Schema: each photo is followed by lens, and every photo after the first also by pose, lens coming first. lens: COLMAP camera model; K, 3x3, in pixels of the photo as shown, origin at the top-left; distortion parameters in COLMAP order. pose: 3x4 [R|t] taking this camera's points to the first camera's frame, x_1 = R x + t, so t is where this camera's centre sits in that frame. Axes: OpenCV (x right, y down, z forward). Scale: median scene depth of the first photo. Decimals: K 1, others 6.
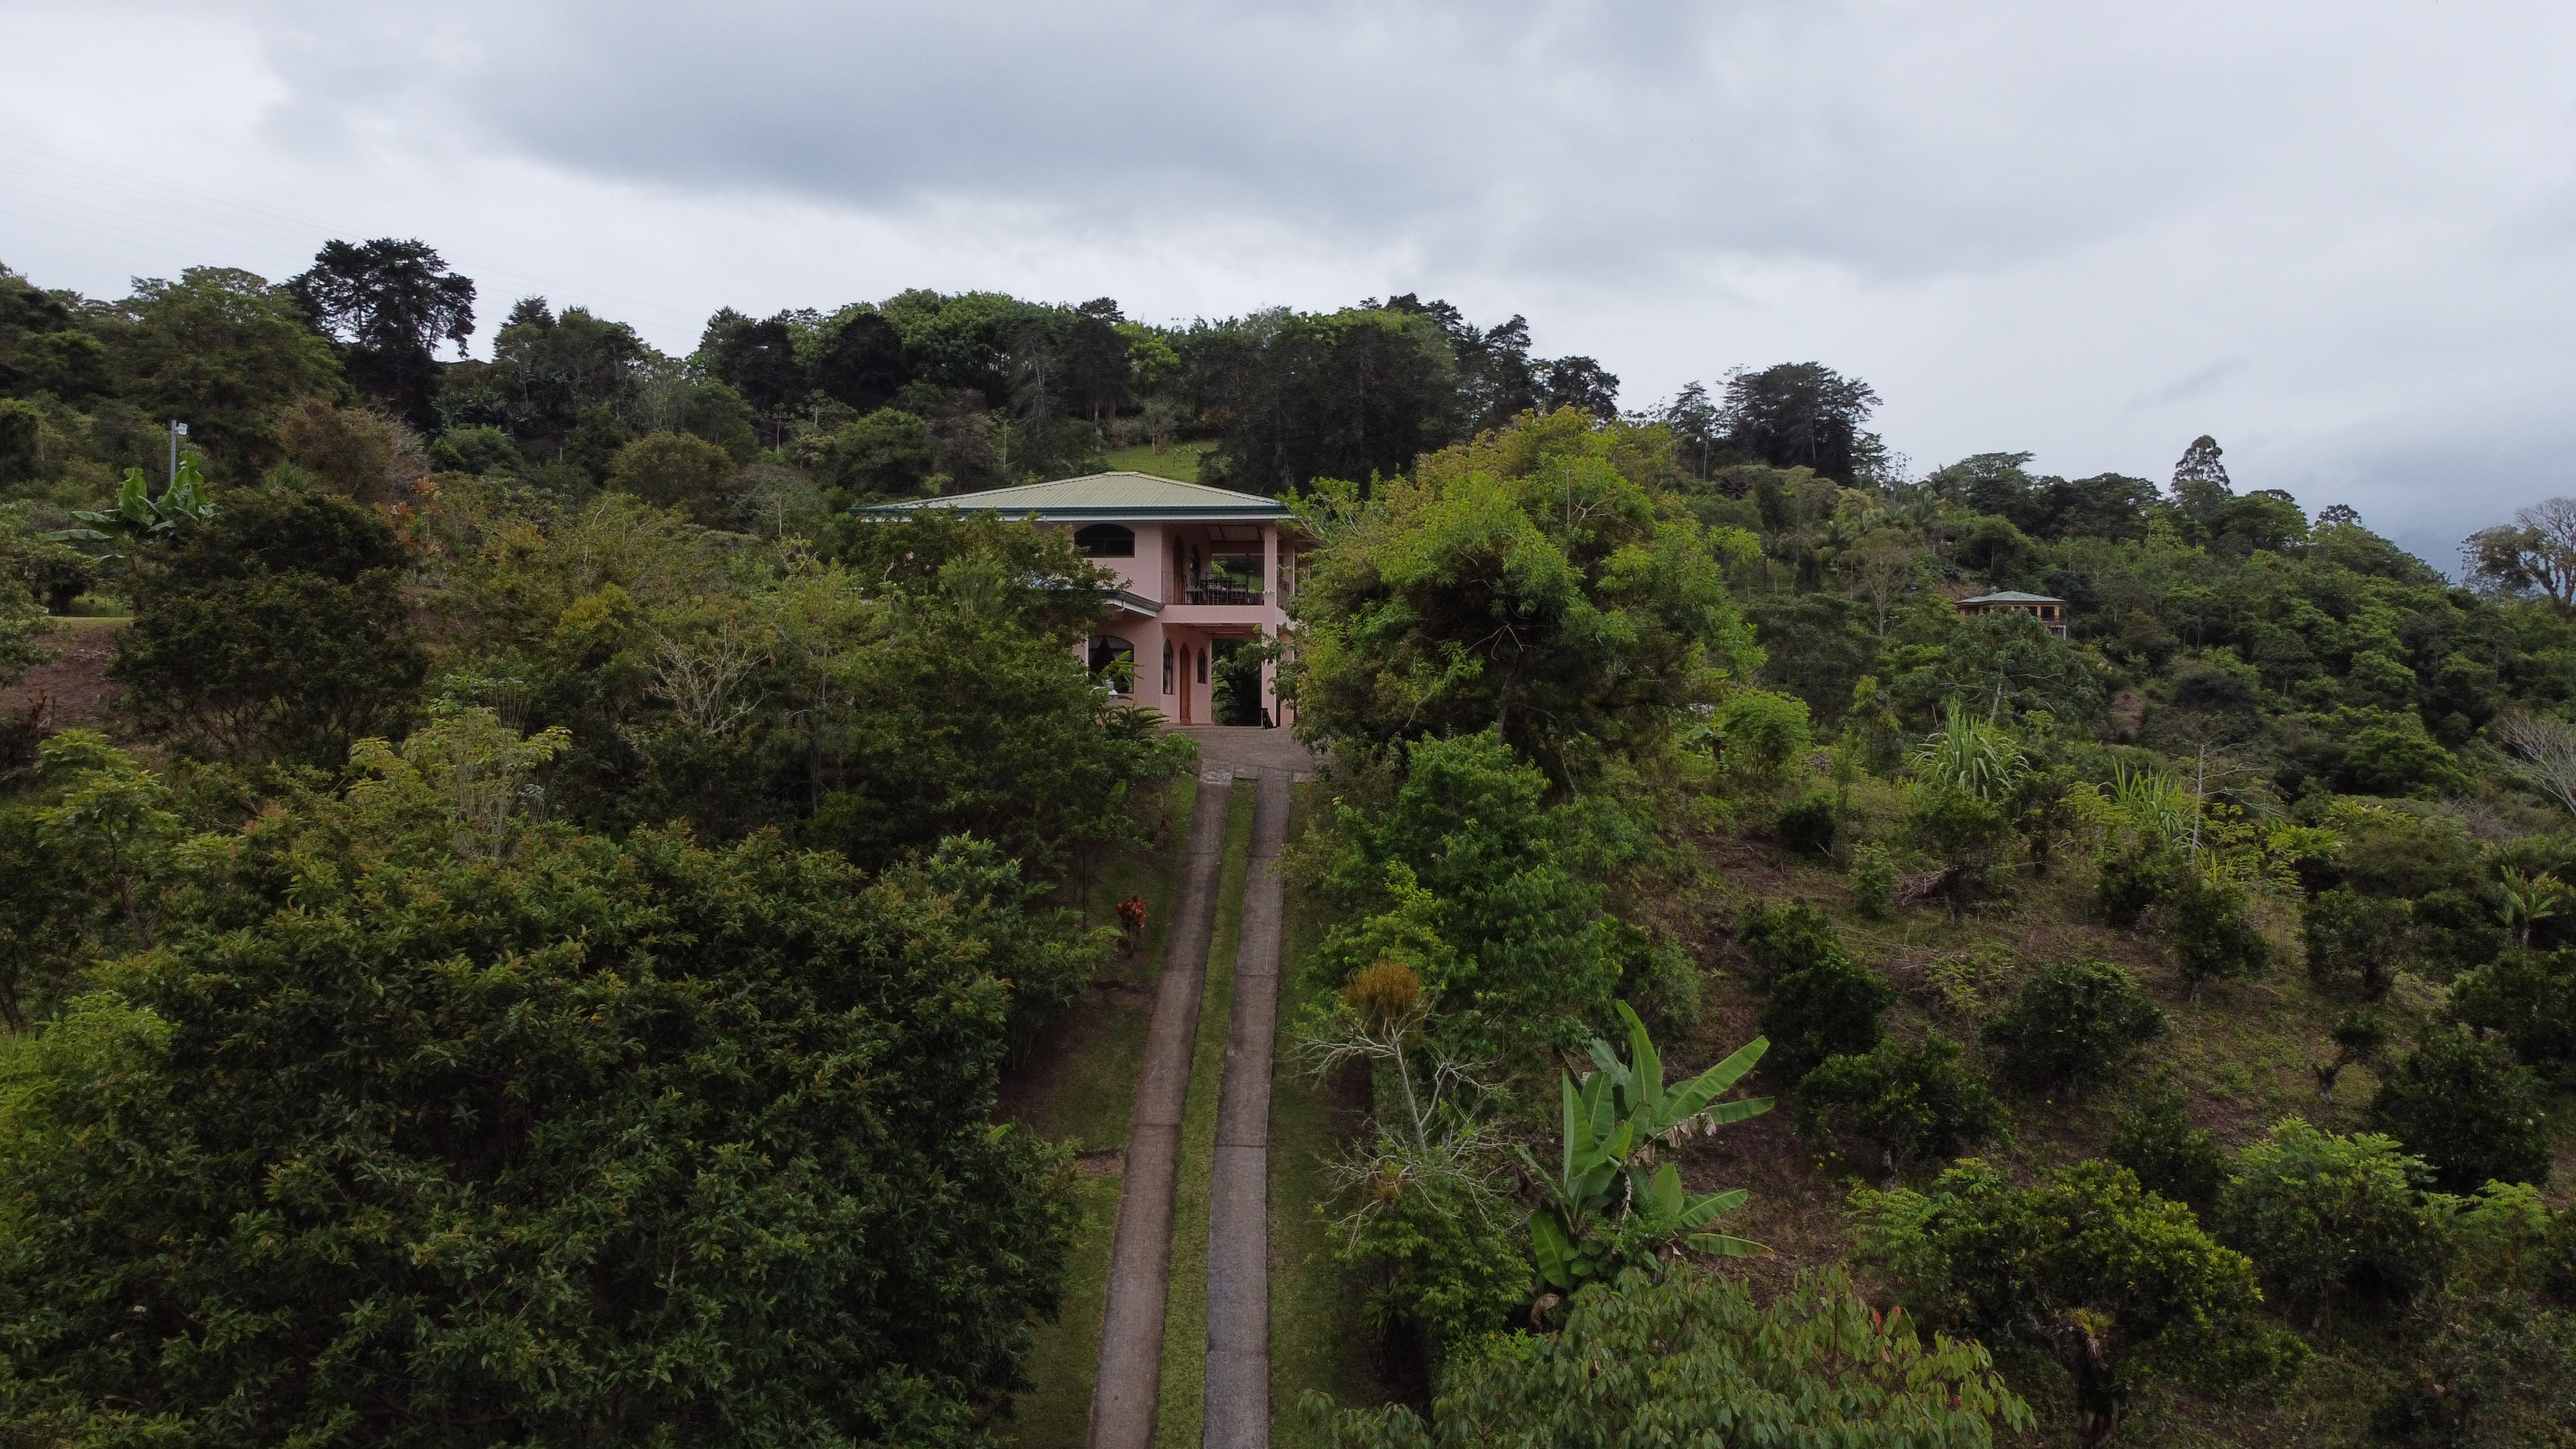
lens RADIAL K [[1957.2, 0, 1285.8], [0, 1957.2, 731.0], [0, 0, 1]] dist [0.007117, -0.005715]
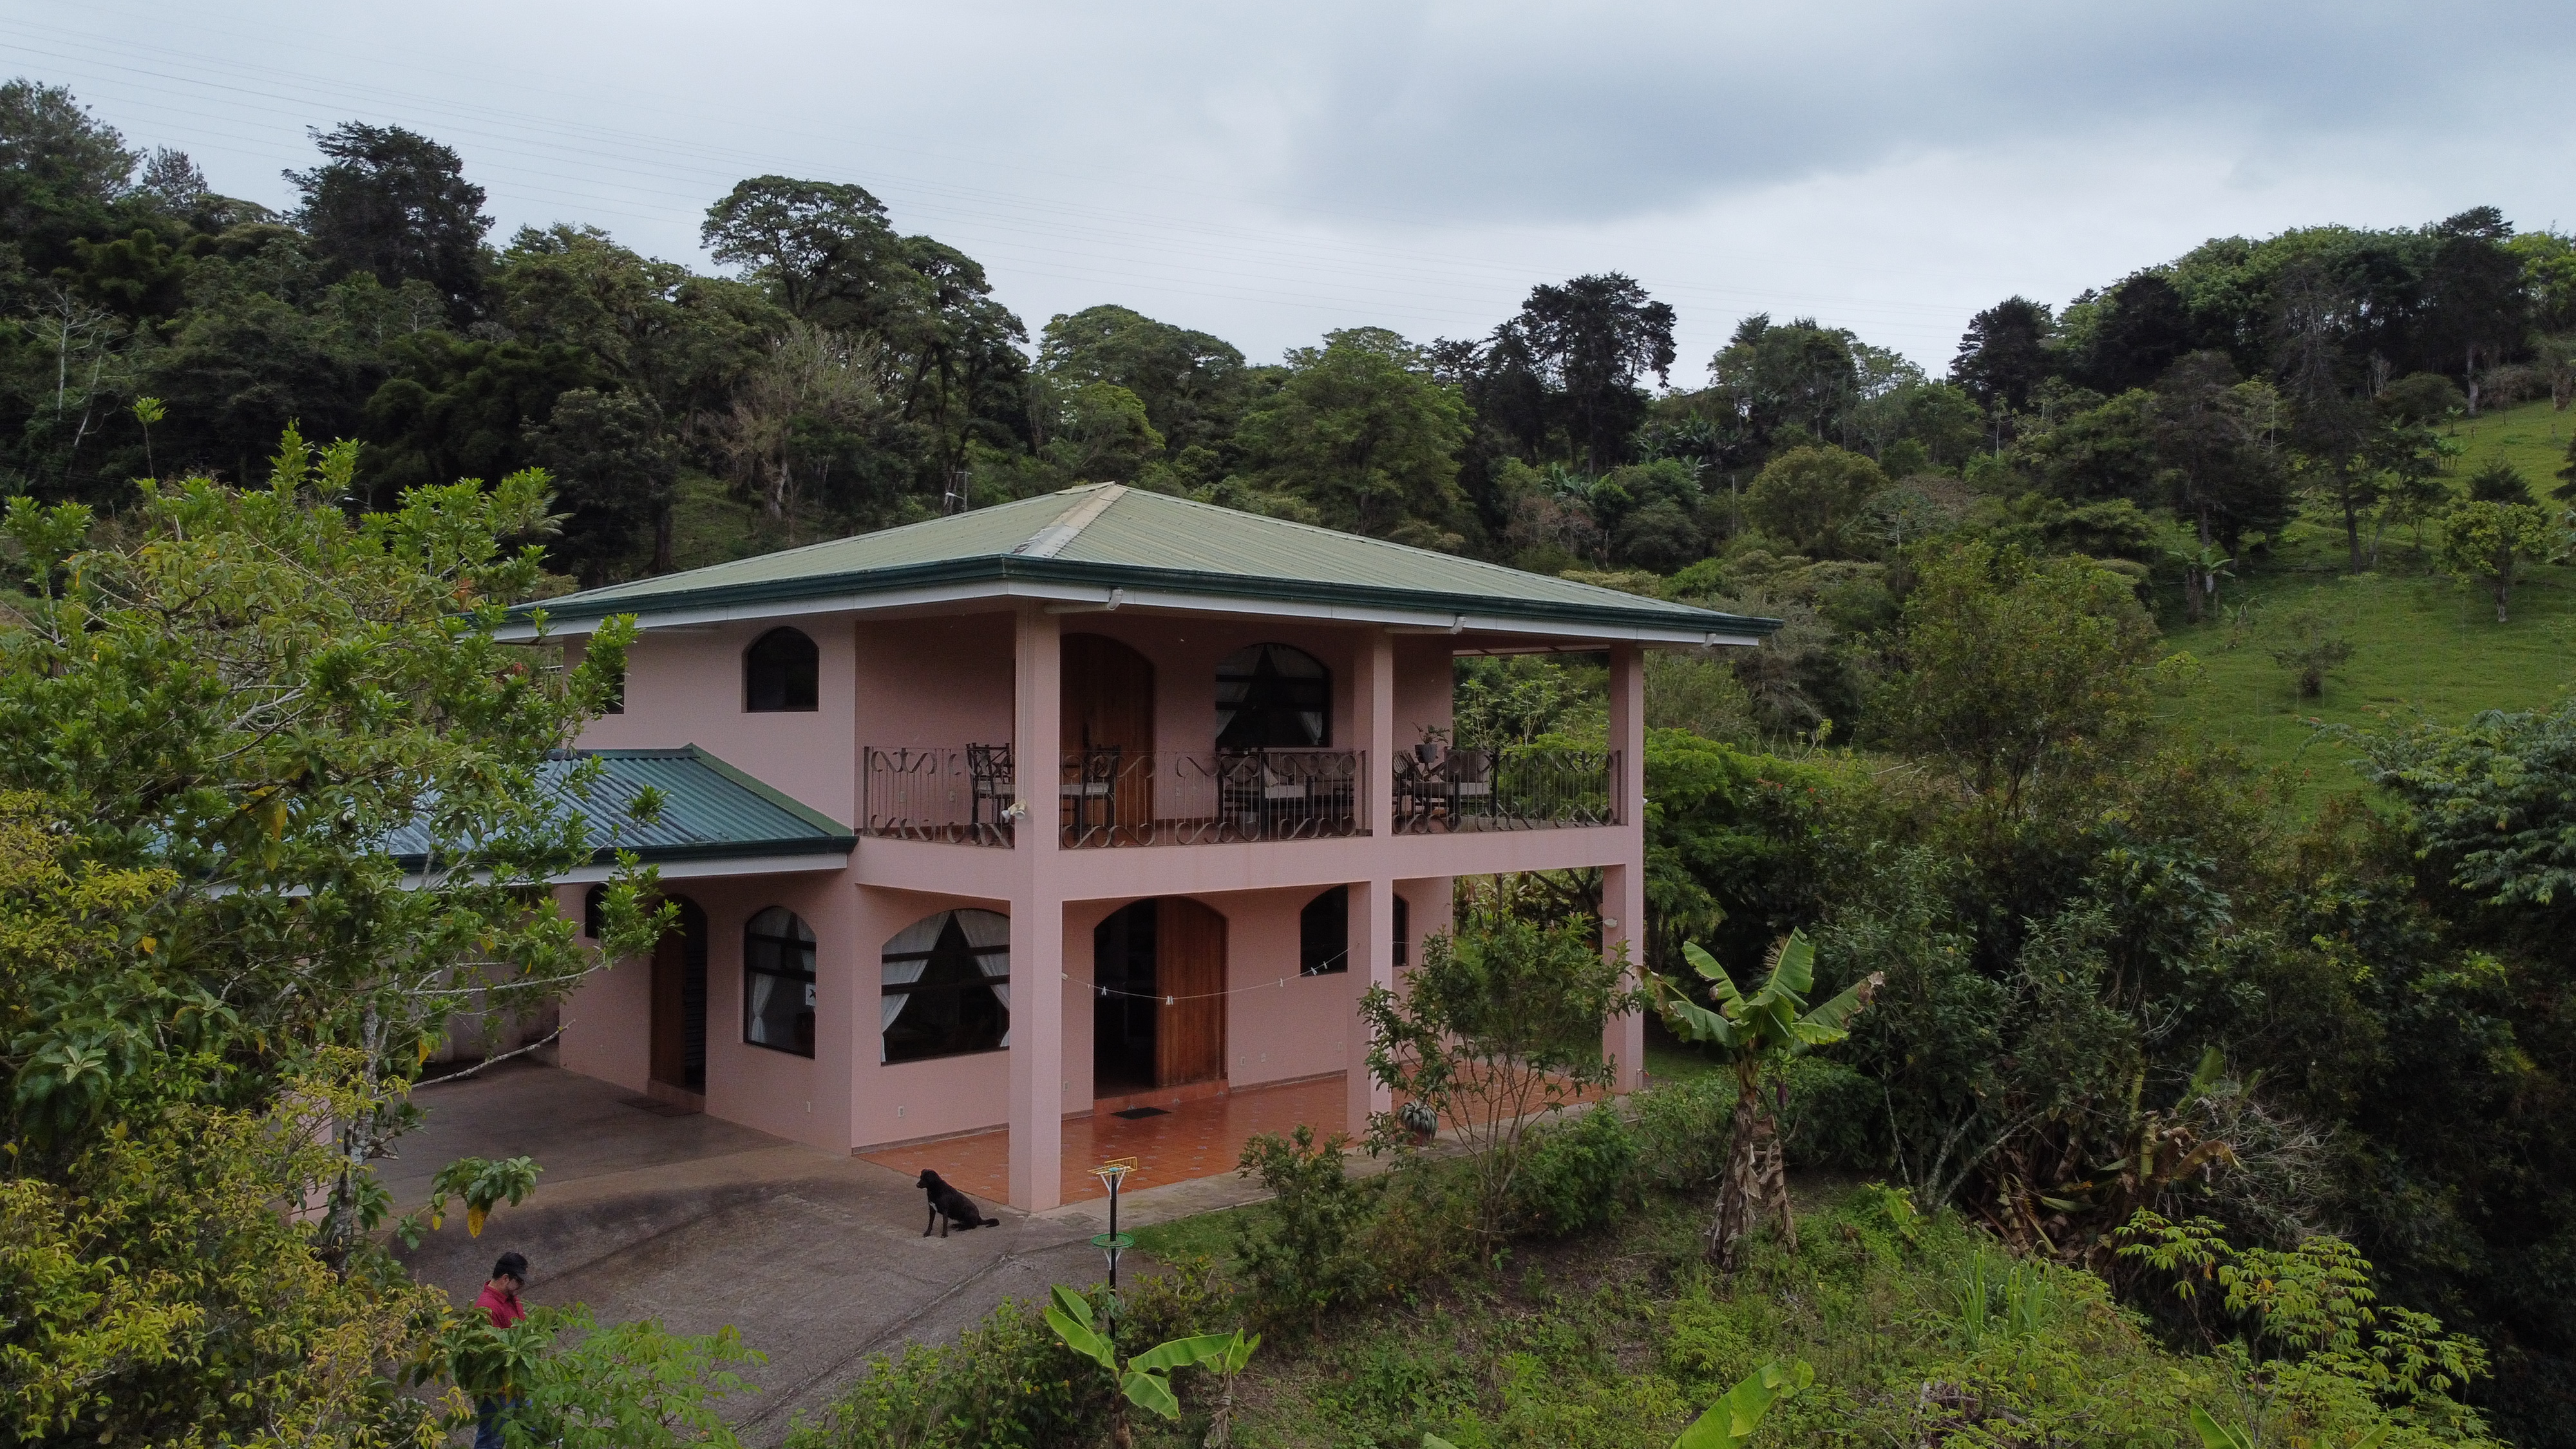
lens RADIAL K [[1957.2, 0, 1281.7], [0, 1957.2, 718.1], [0, 0, 1]] dist [0.007117, -0.005715]
pose [[0.760588, -0.007624, -0.649191, 0.052311], [-0.002212, 0.999895, -0.014335, -0.017389], [0.649232, 0.012339, 0.760491, 0.162541]]
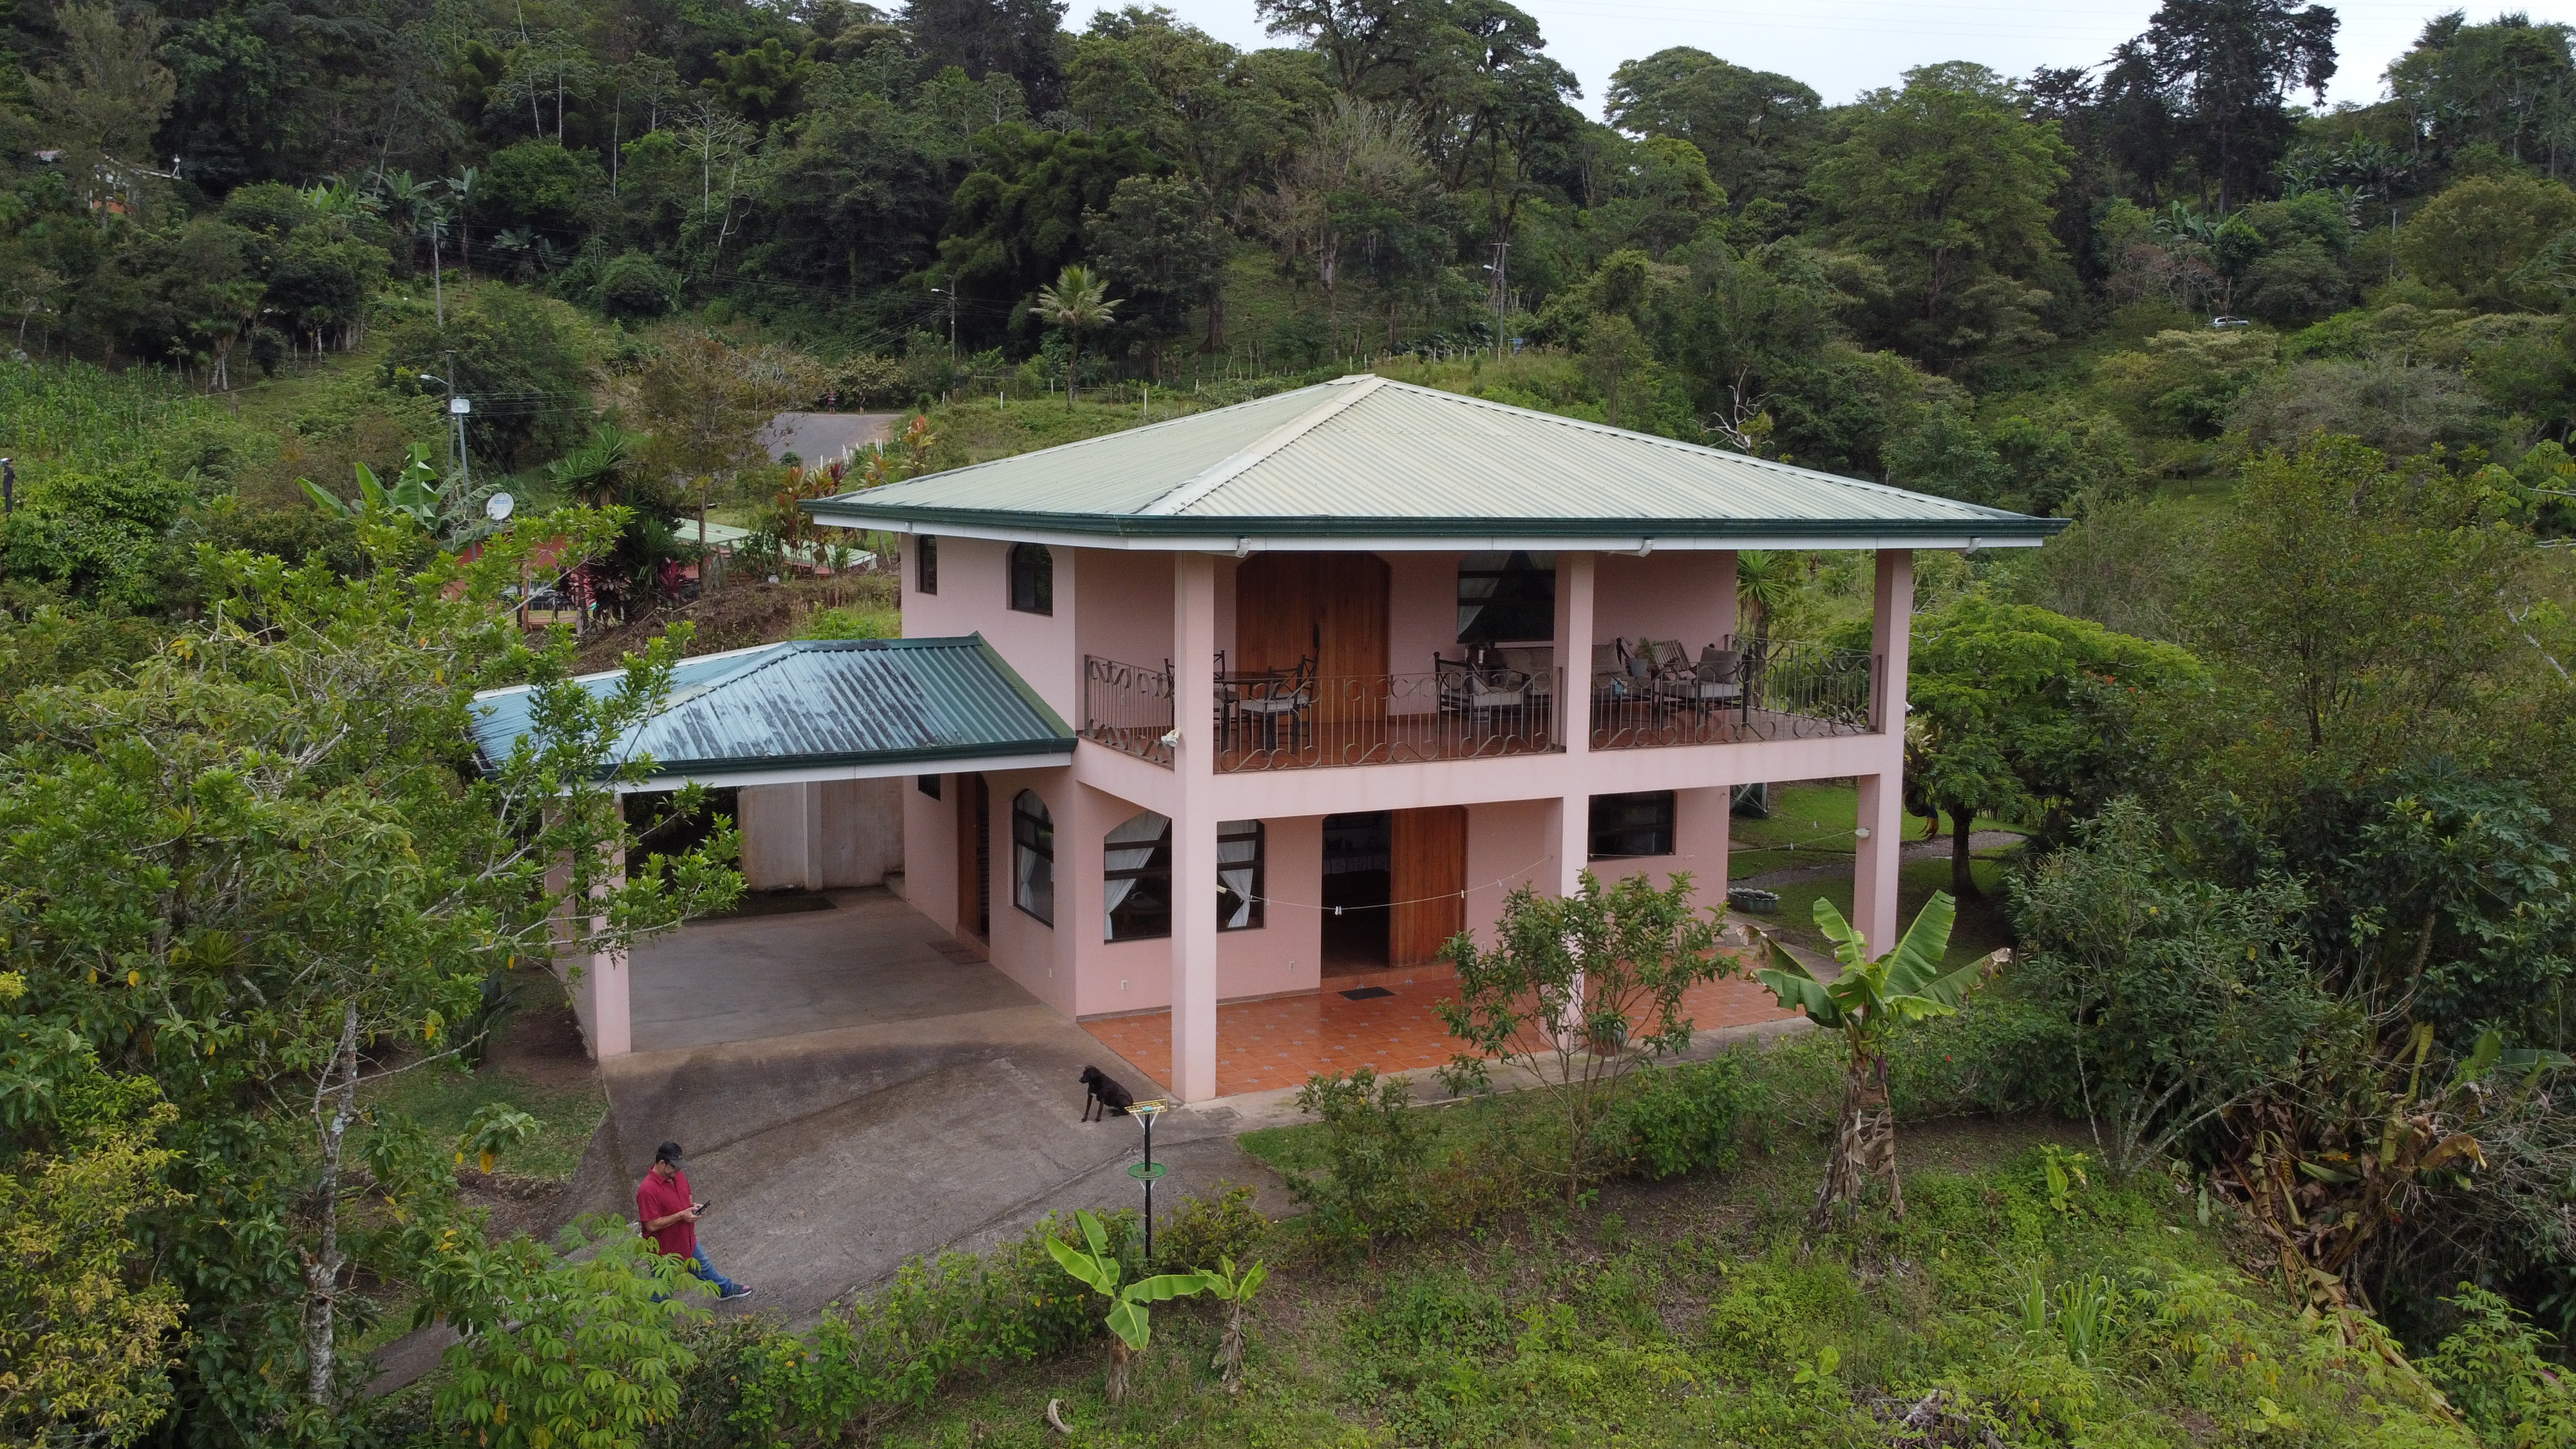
lens RADIAL K [[1957.2, 0, 1278.4], [0, 1957.2, 722.4], [0, 0, 1]] dist [0.007117, -0.005715]
pose [[0.535238, 0.100627, -0.838686, 0.064870], [-0.007280, 0.993392, 0.114542, -0.024447], [0.844670, -0.055201, 0.532433, 0.173548]]
